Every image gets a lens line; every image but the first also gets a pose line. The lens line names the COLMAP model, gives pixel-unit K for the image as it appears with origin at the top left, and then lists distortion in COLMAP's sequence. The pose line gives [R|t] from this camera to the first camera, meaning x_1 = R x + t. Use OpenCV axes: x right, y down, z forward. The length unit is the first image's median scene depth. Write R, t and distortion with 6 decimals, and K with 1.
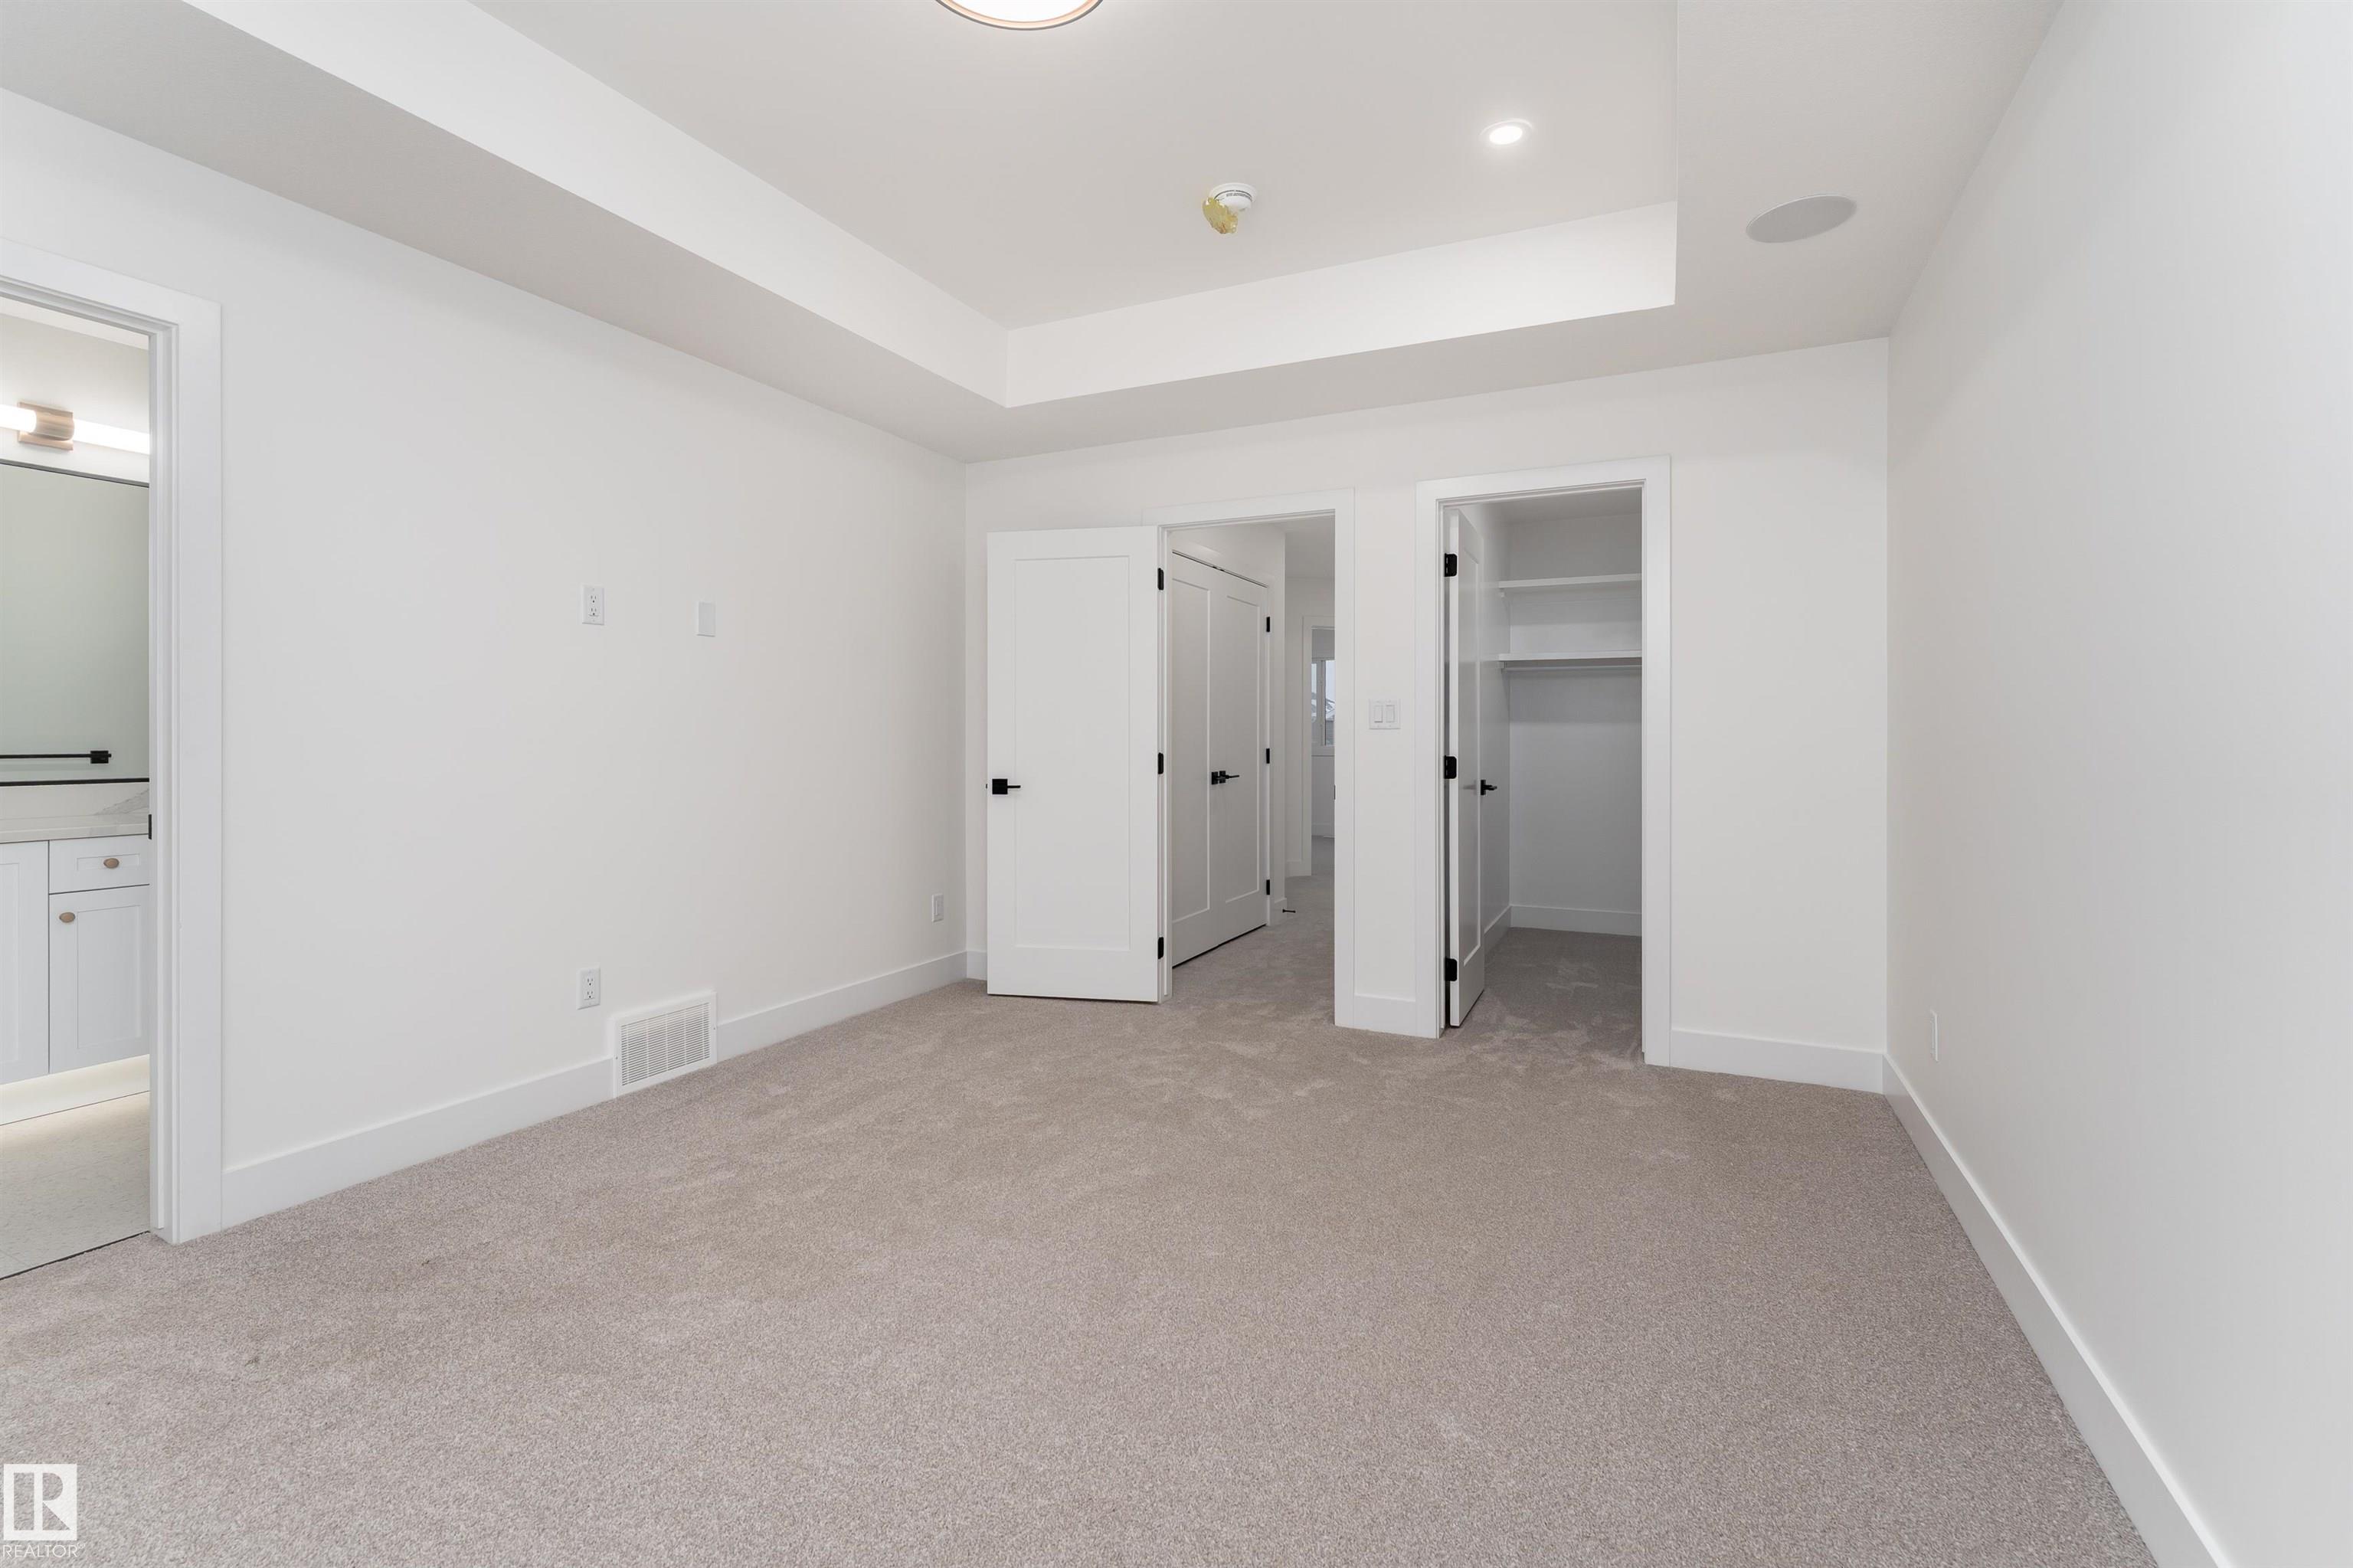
lens RADIAL K [[1057.4, 0, 1174.3], [0, 1057.4, 734.1], [0, 0, 1]] dist [0.000640, 0.000008]
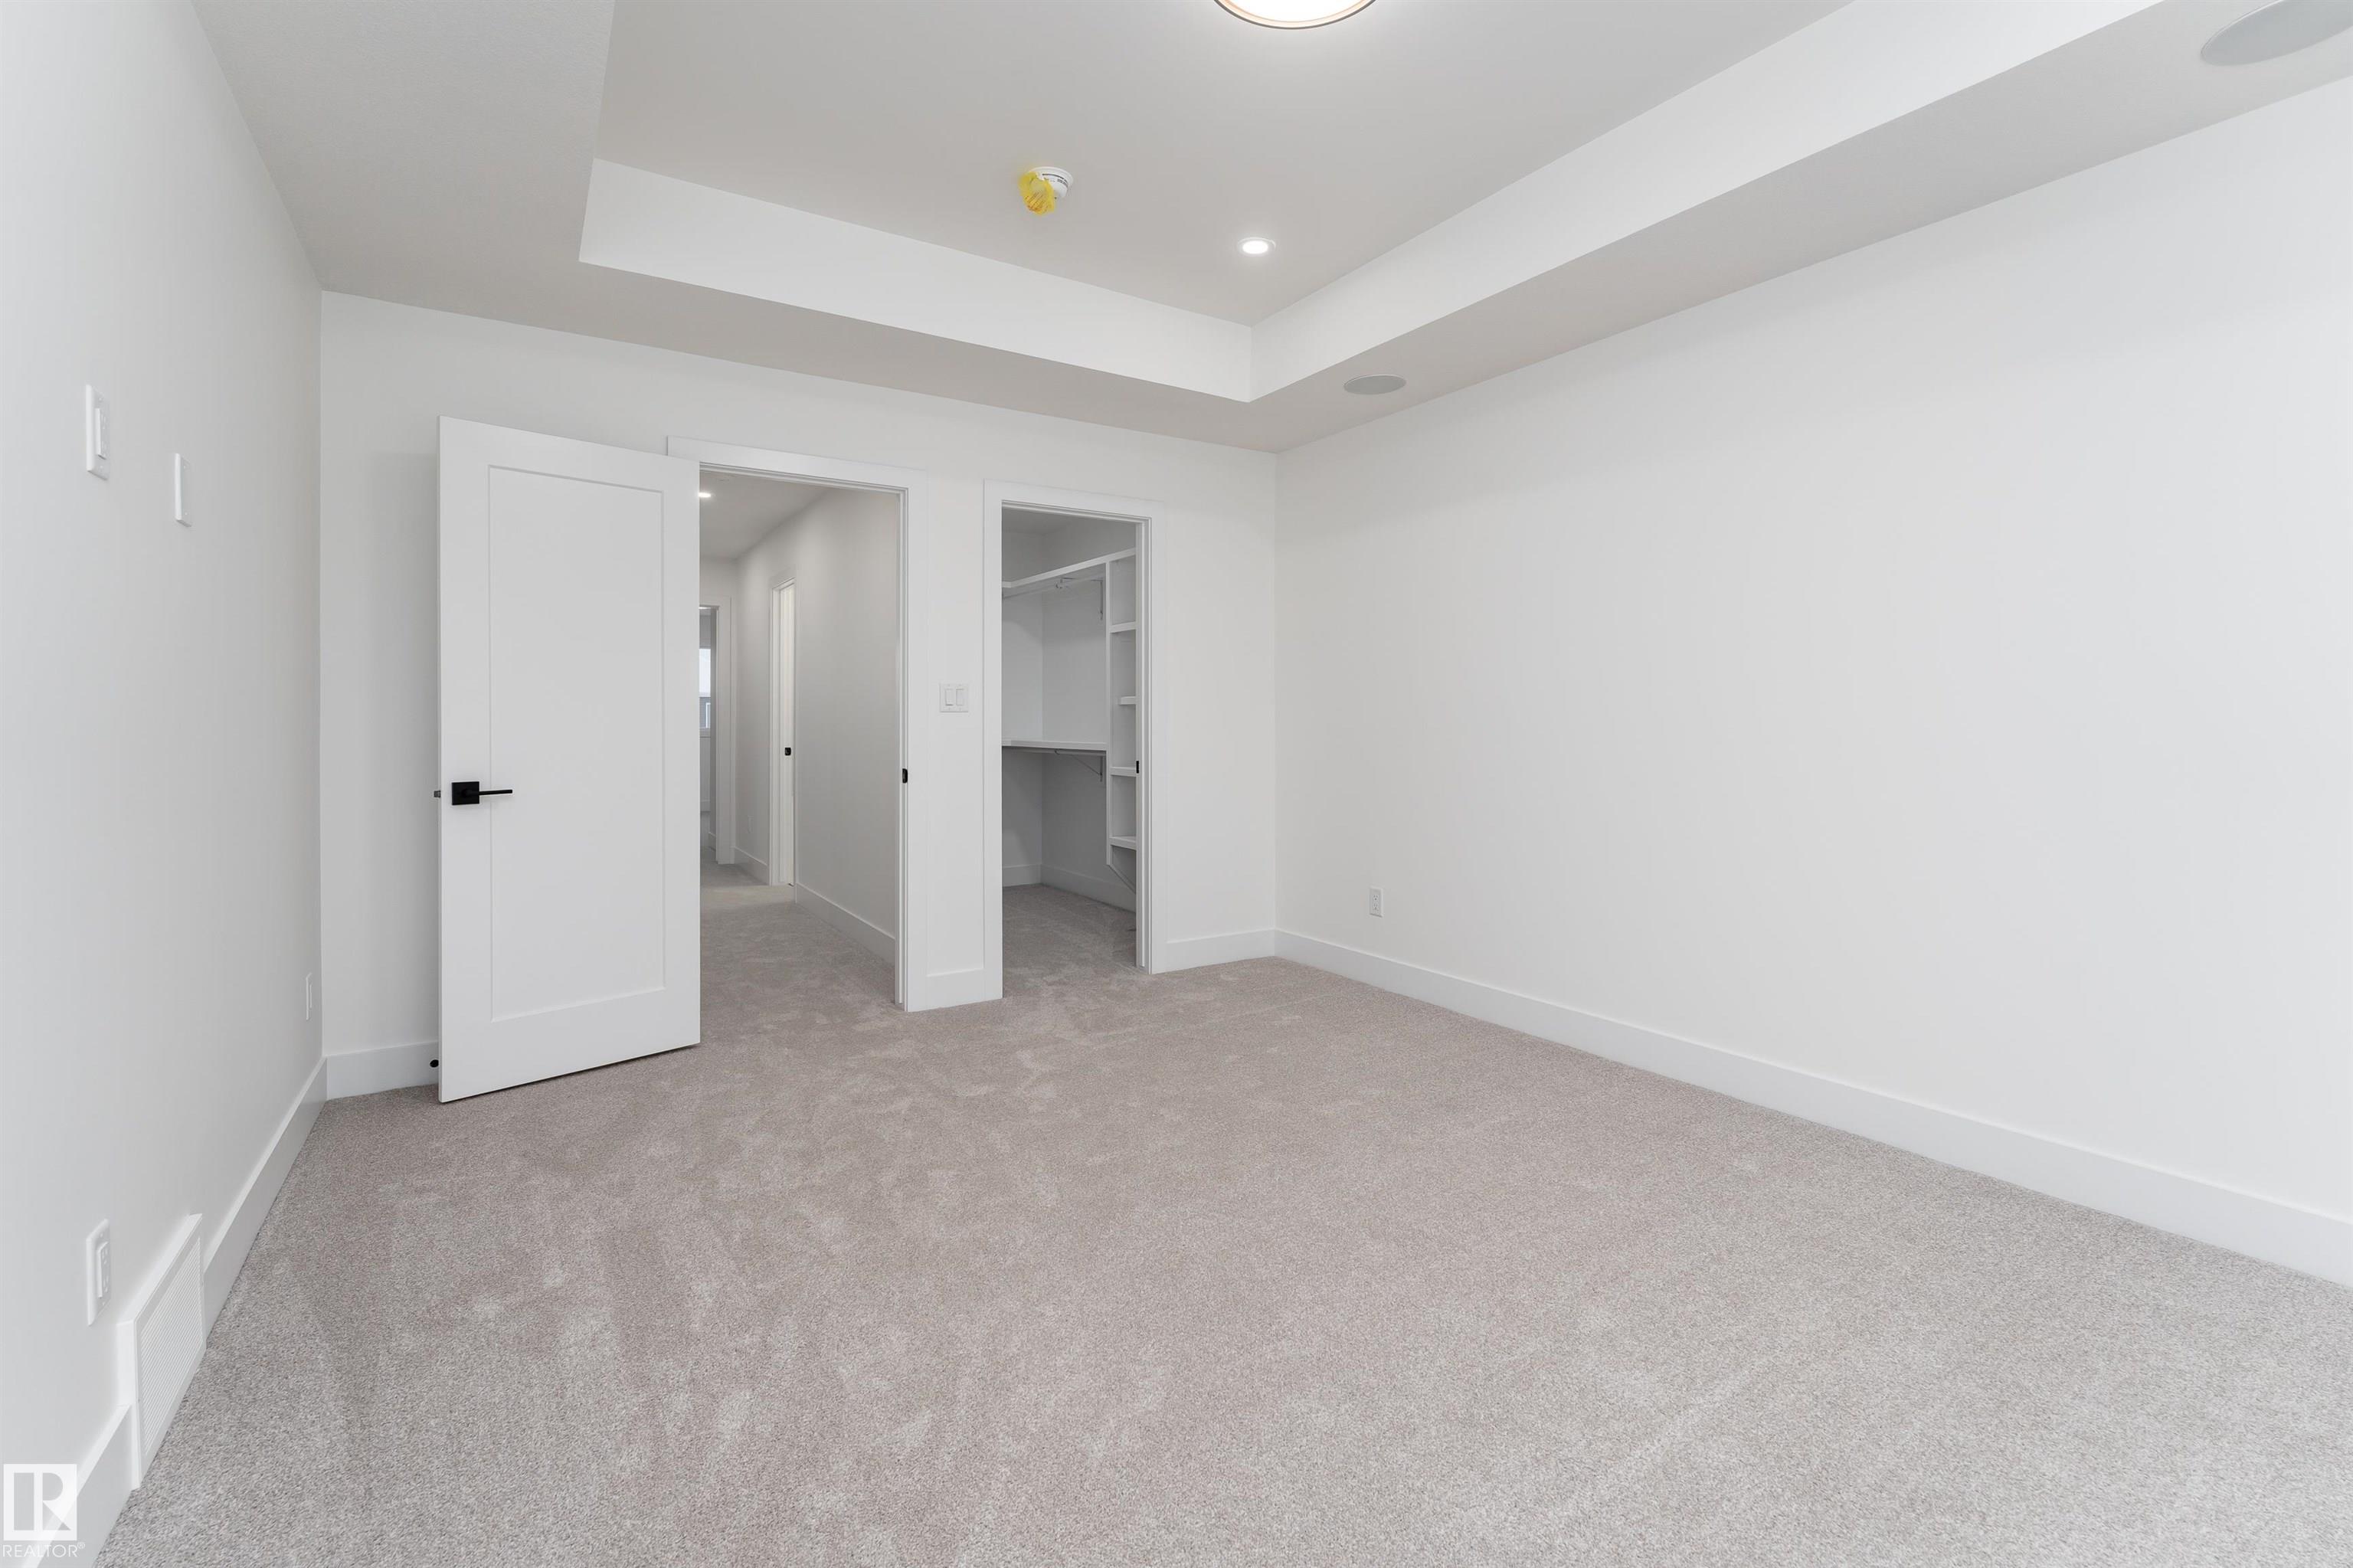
lens RADIAL K [[1004.8, 0, 1173.9], [0, 1004.8, 720.4], [0, 0, 1]] dist [-0.016124, -0.000121]
pose [[0.527415, -0.001019, 0.849607, -0.533519], [0.002241, 0.999997, -0.000192, 0.004348], [-0.849605, 0.002005, 0.527416, 0.309681]]
